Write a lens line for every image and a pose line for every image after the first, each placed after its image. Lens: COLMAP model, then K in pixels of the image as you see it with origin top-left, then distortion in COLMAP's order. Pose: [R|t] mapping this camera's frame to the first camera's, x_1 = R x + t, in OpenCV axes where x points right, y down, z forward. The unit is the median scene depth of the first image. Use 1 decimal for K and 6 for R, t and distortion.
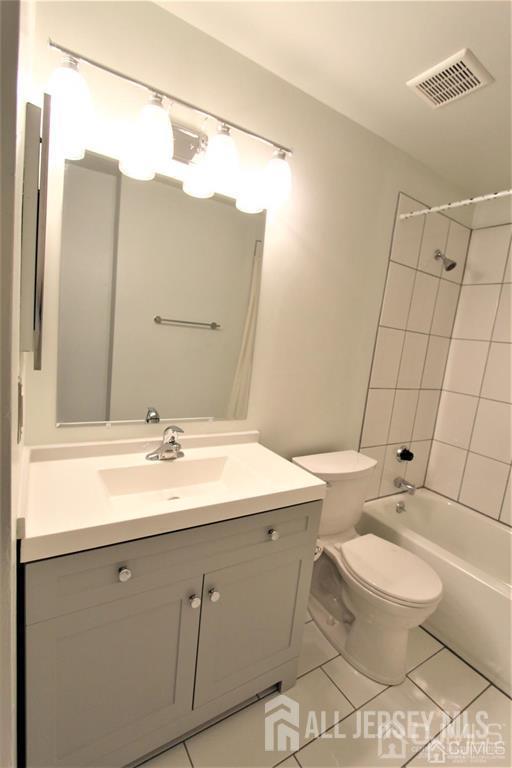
lens RADIAL K [[354.9, 0, 255.4], [0, 354.9, 384.7], [0, 0, 1]] dist [-0.017805, 0.001544]
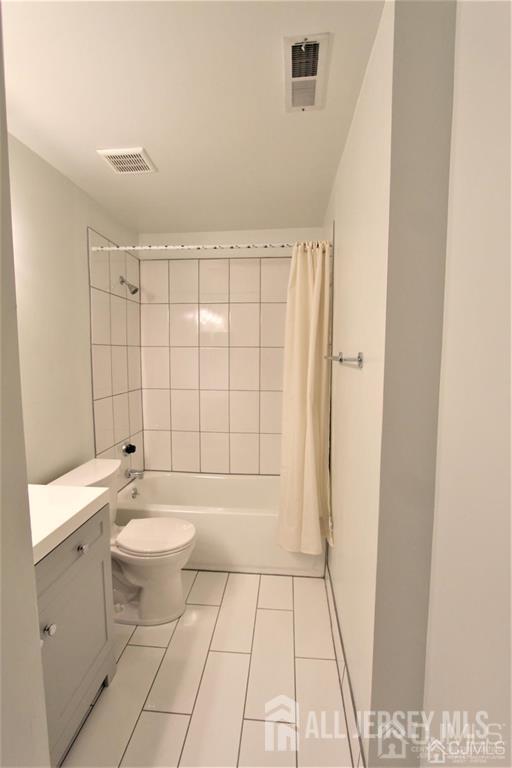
lens RADIAL K [[354.9, 0, 252.7], [0, 354.9, 383.5], [0, 0, 1]] dist [-0.017805, 0.001544]
pose [[0.608110, -0.176660, 0.773947, -0.289762], [0.172224, 0.981064, 0.088615, -0.070622], [-0.774946, 0.079405, 0.627020, -0.110748]]
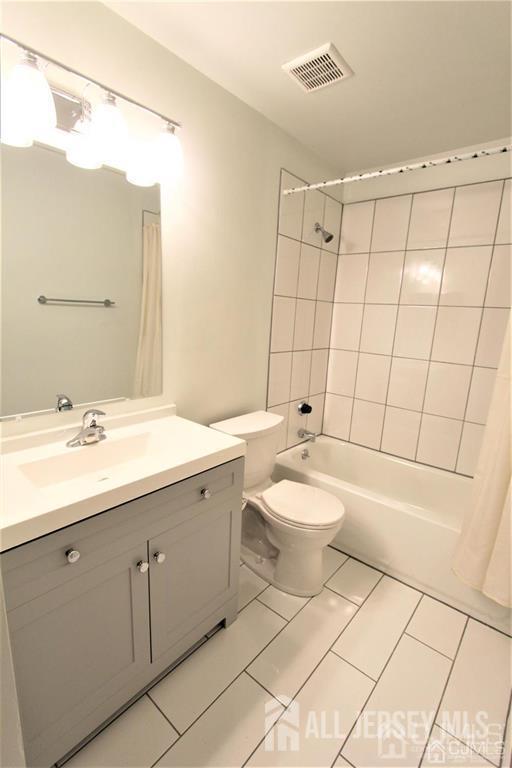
lens RADIAL K [[354.9, 0, 255.4], [0, 354.9, 384.0], [0, 0, 1]] dist [-0.017805, 0.001544]
pose [[0.953969, -0.117482, 0.275937, -0.049604], [0.094863, 0.991044, 0.093986, -0.003588], [-0.284508, -0.063483, 0.956570, -0.060294]]
